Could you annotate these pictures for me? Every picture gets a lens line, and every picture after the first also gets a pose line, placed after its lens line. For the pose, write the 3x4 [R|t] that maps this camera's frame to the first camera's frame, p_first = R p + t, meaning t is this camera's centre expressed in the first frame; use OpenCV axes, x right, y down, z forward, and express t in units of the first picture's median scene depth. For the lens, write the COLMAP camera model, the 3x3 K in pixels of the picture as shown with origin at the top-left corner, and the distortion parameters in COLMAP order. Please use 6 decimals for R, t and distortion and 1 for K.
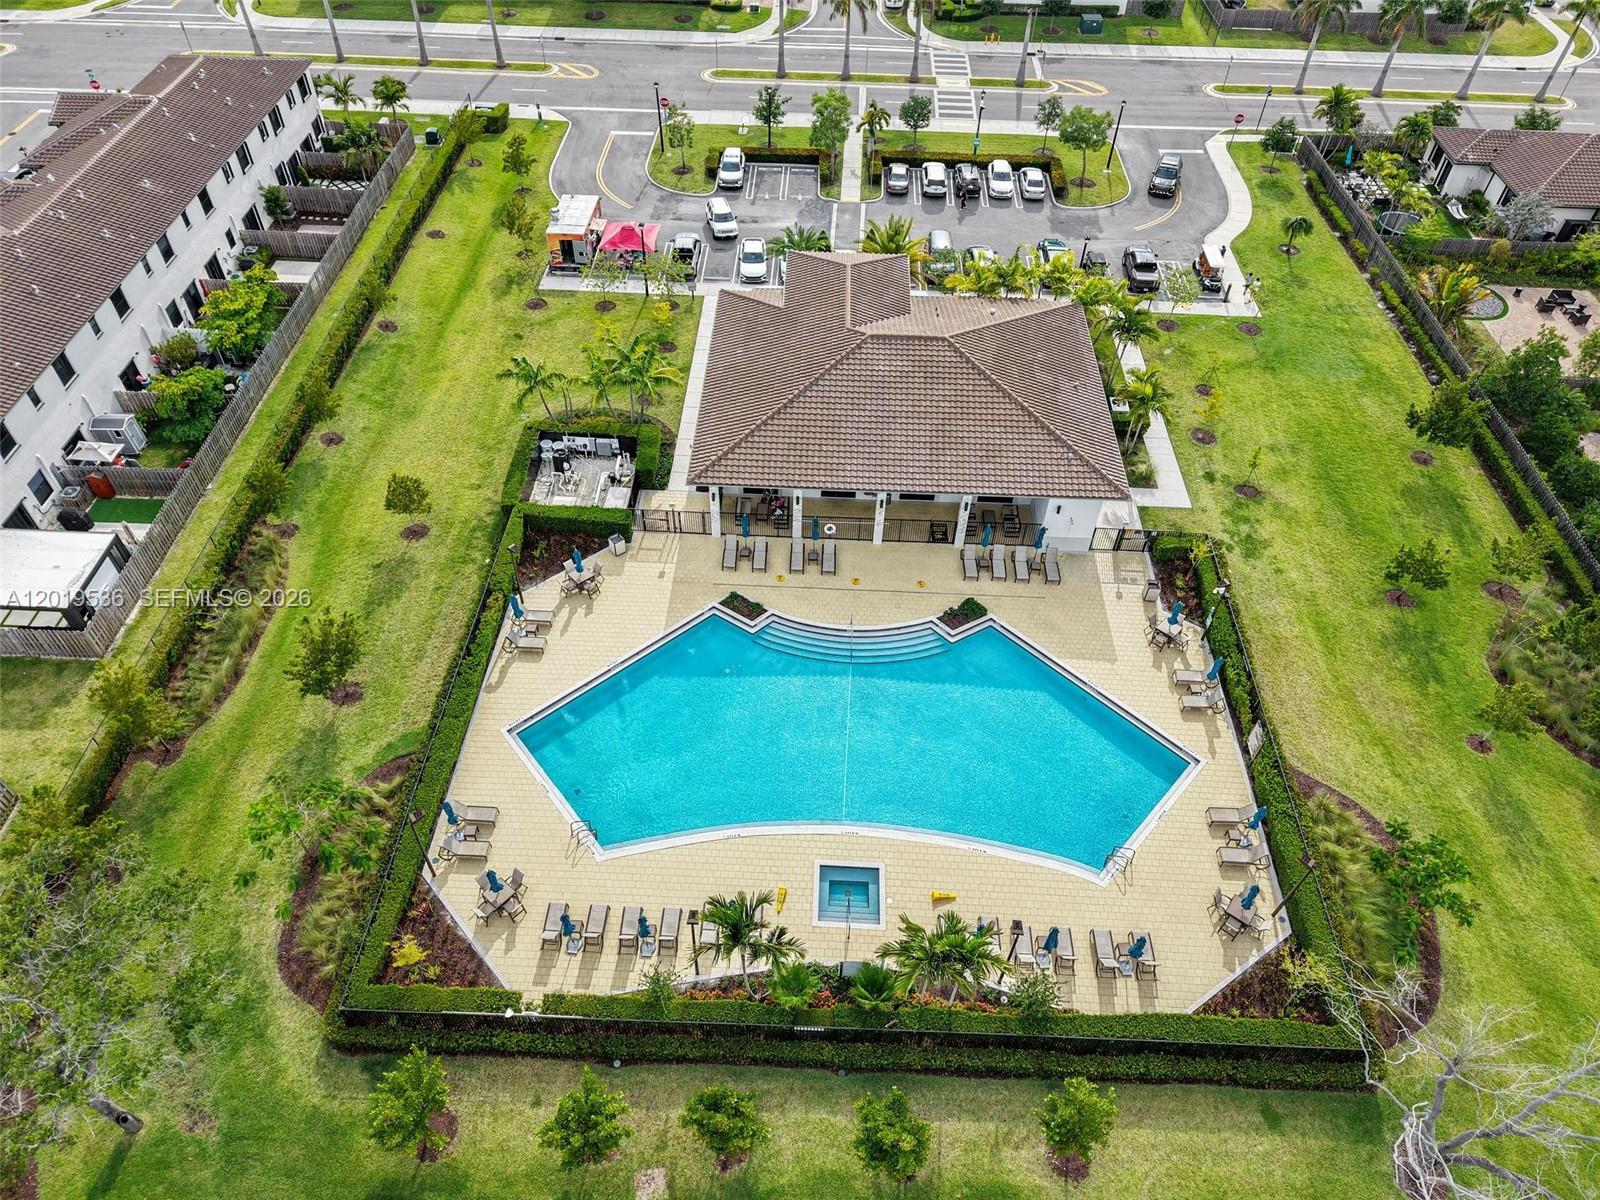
lens RADIAL K [[1045.5, 0, 800.0], [0, 1045.5, 600.0], [0, 0, 1]] dist [0.025964, -0.028769]
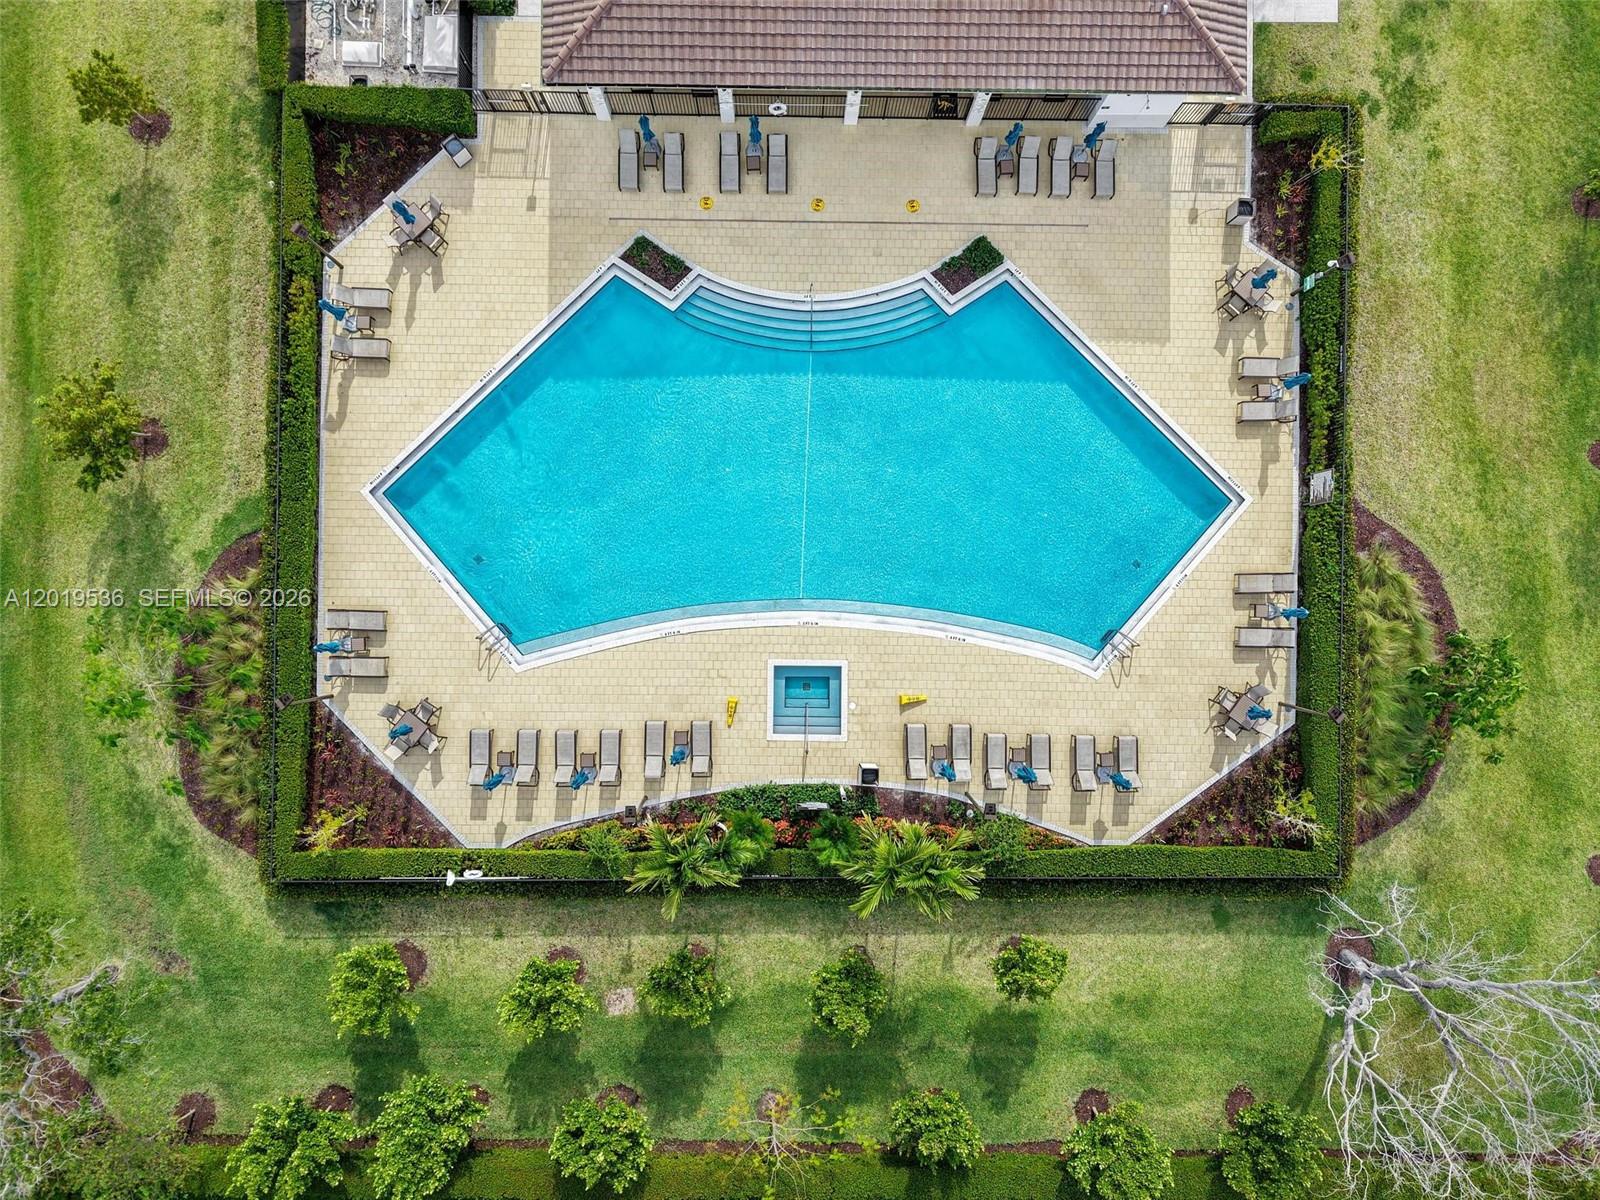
lens RADIAL K [[1045.5, 0, 800.0], [0, 1045.5, 600.0], [0, 0, 1]] dist [0.025964, -0.028769]
pose [[0.999450, -0.033175, 0.000152, 0.036788], [0.024351, 0.736696, 0.675786, -0.322476], [-0.022532, -0.675410, 0.737098, 0.345311]]
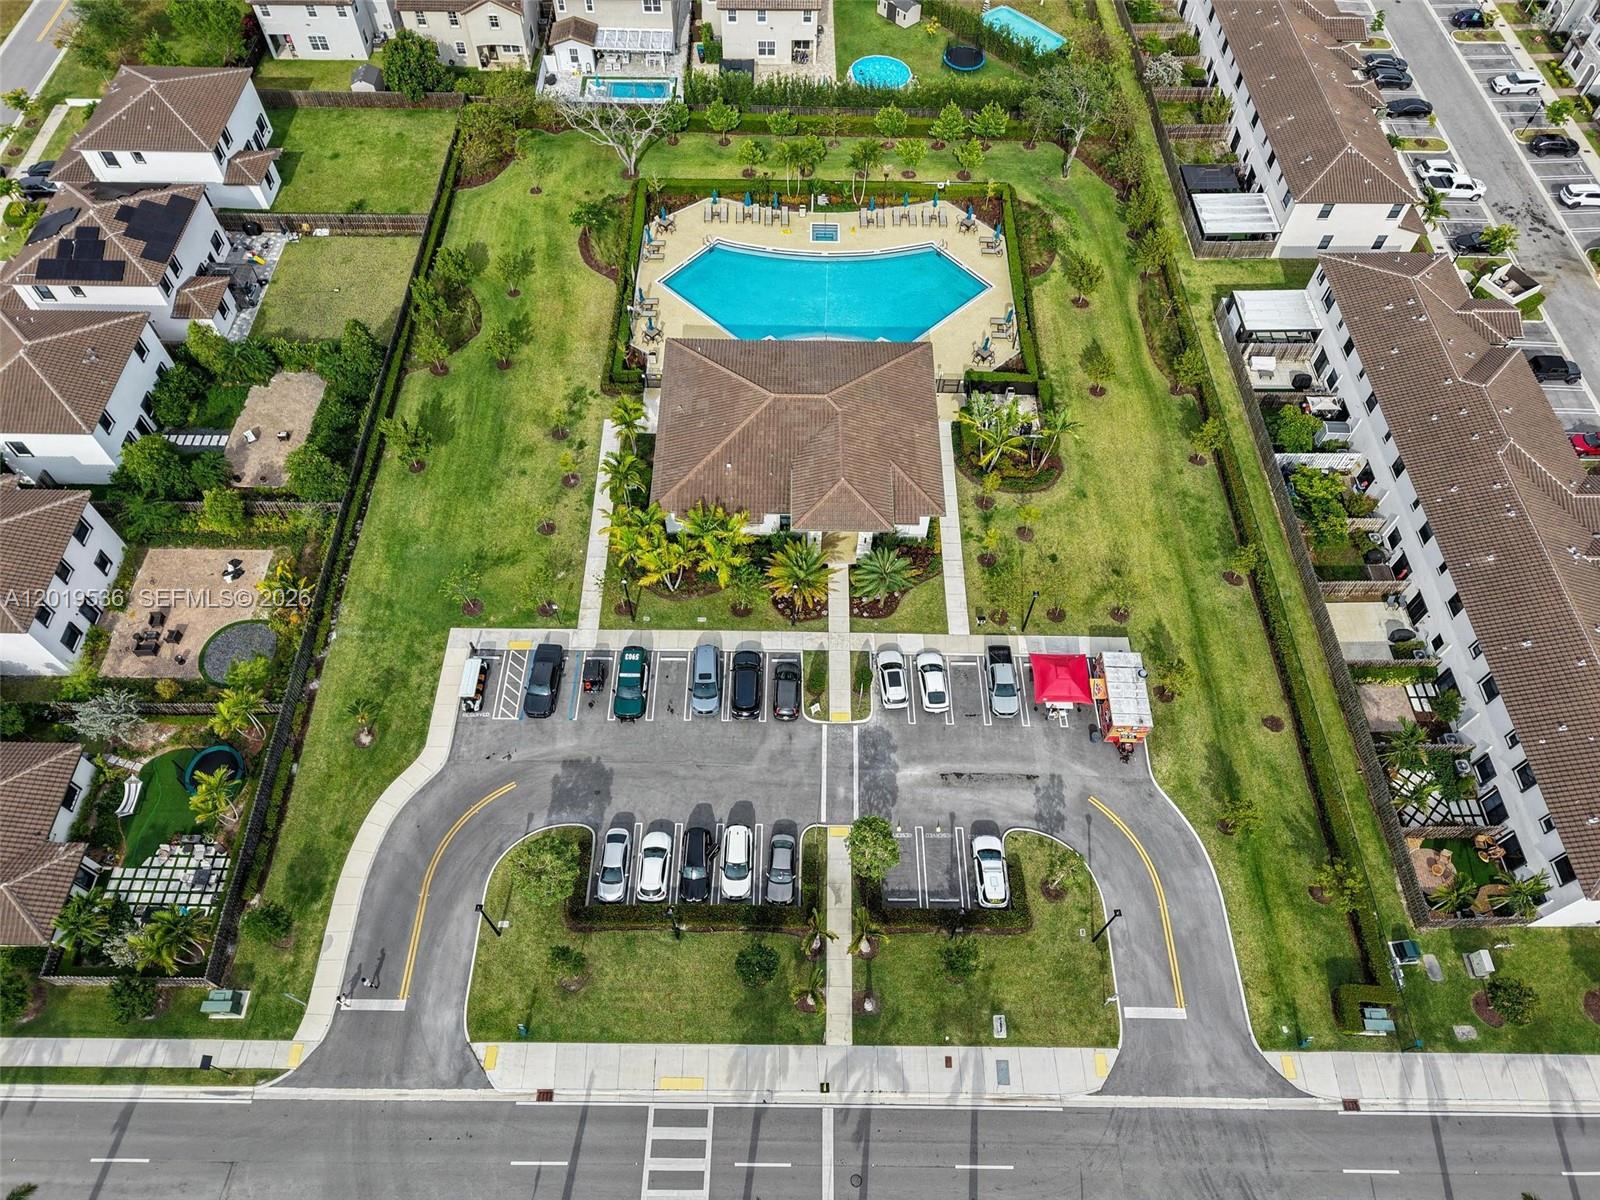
lens RADIAL K [[1045.5, 0, 800.0], [0, 1045.5, 600.0], [0, 0, 1]] dist [0.025964, -0.028769]
pose [[-0.998867, 0.016133, -0.044770, 0.190994], [-0.047401, -0.254098, 0.966016, -1.916321], [0.004209, 0.967044, 0.254575, 1.022060]]
